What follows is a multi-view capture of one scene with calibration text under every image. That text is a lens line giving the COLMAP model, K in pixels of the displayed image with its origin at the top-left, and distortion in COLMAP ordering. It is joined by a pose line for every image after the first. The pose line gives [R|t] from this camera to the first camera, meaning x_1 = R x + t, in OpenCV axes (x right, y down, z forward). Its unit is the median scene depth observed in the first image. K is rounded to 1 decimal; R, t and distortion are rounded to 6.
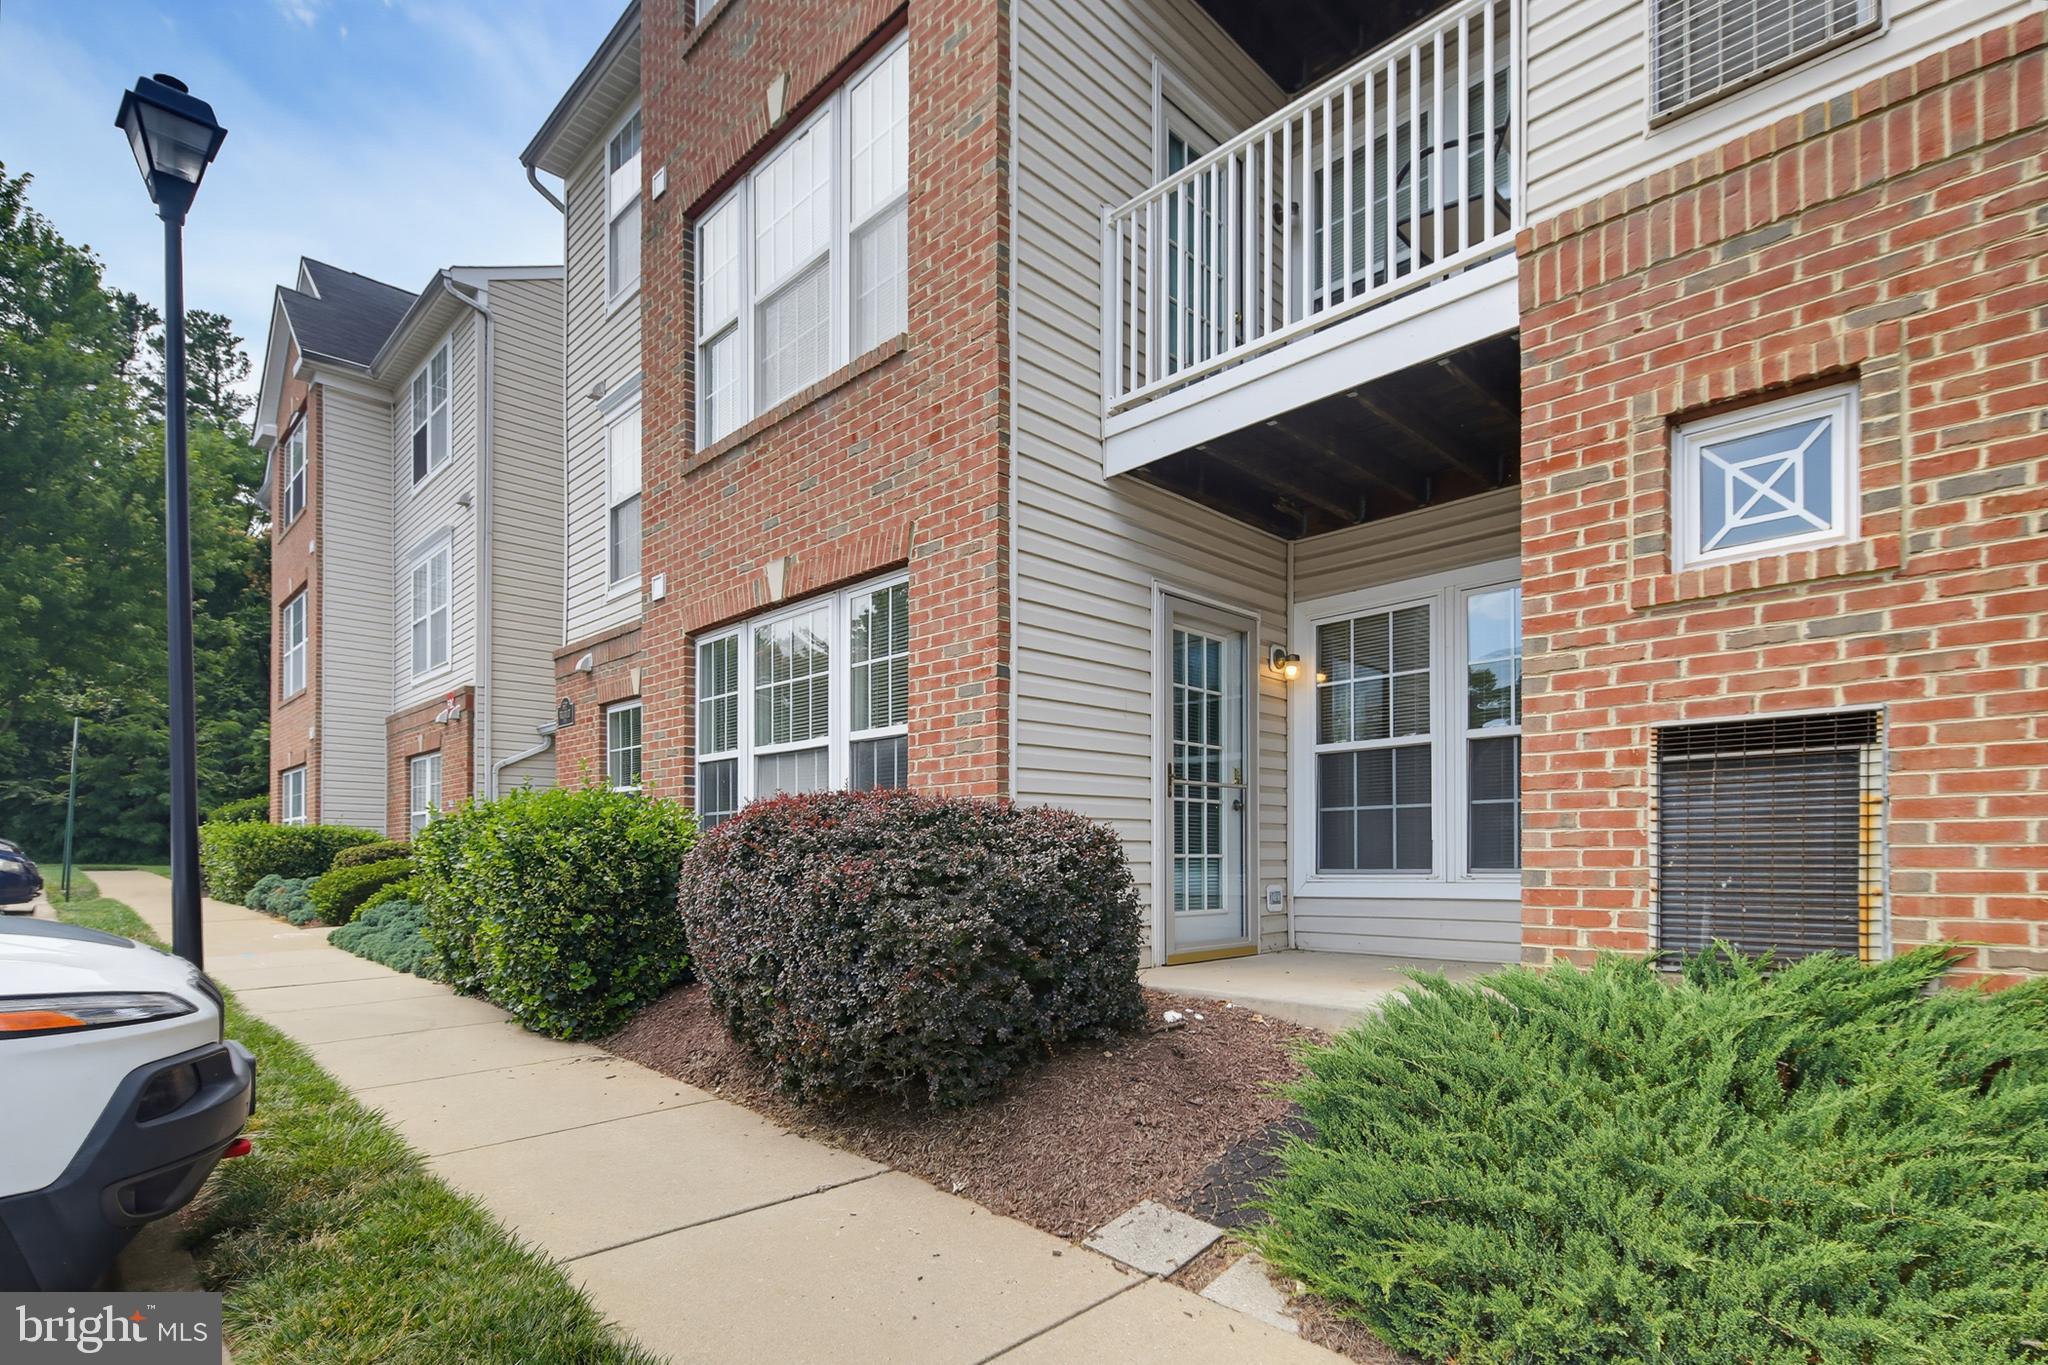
lens RADIAL K [[998.7, 0, 1061.1], [0, 998.7, 845.8], [0, 0, 1]] dist [0.003548, -0.003386]
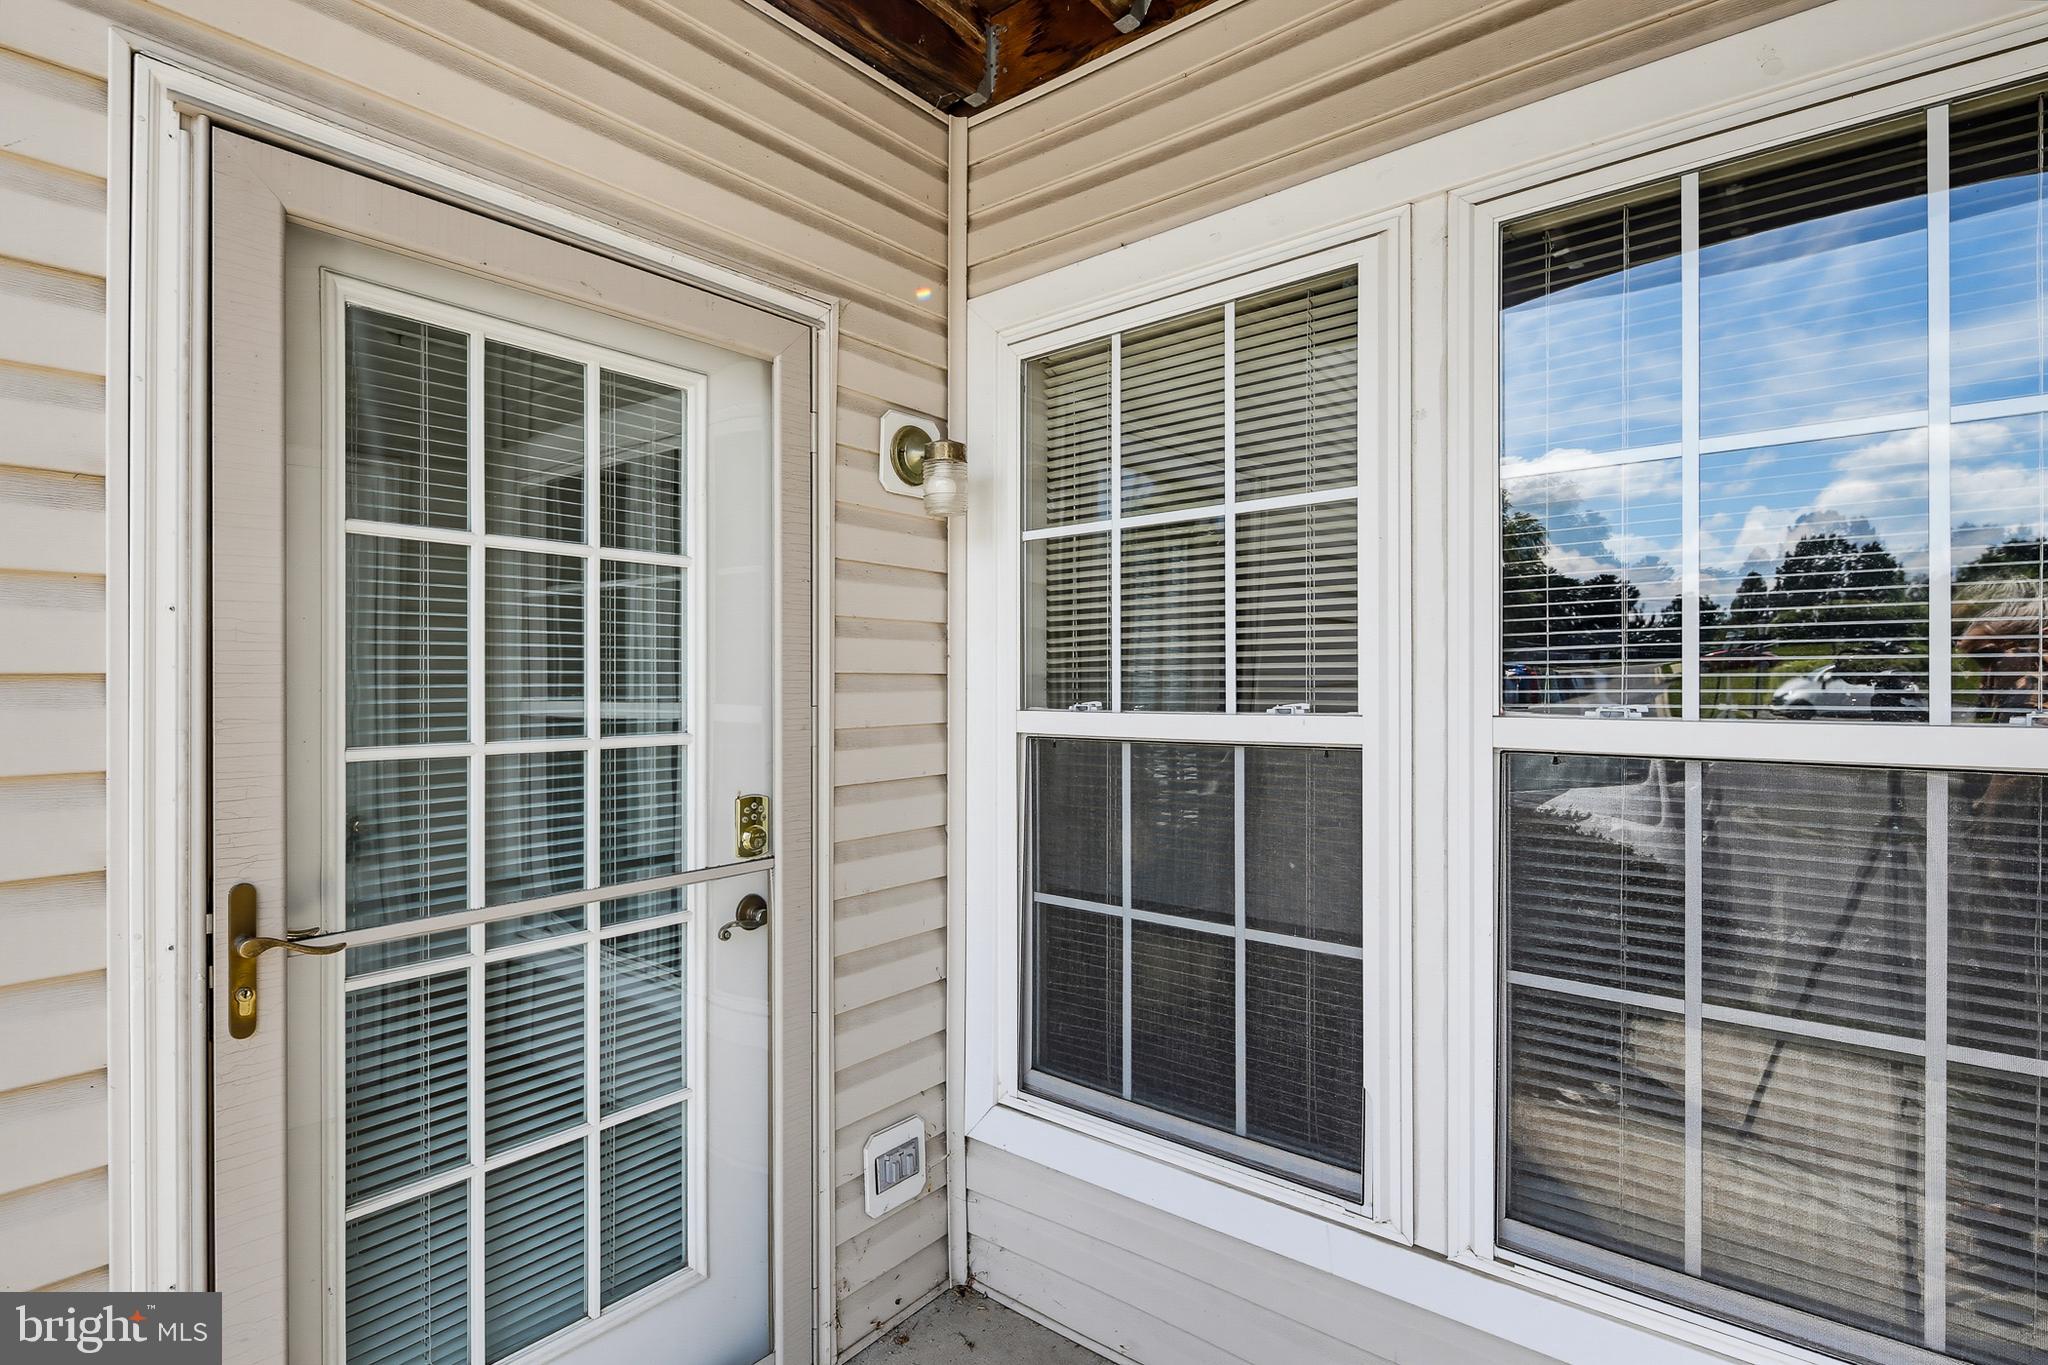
lens RADIAL K [[998.7, 0, 1020.9], [0, 998.7, 682.1], [0, 0, 1]] dist [0.003548, -0.003386]
pose [[0.997137, 0.000793, 0.075612, 0.238782], [-0.001220, 0.999984, 0.005599, -0.116659], [-0.075607, -0.005675, 0.997122, 0.686339]]
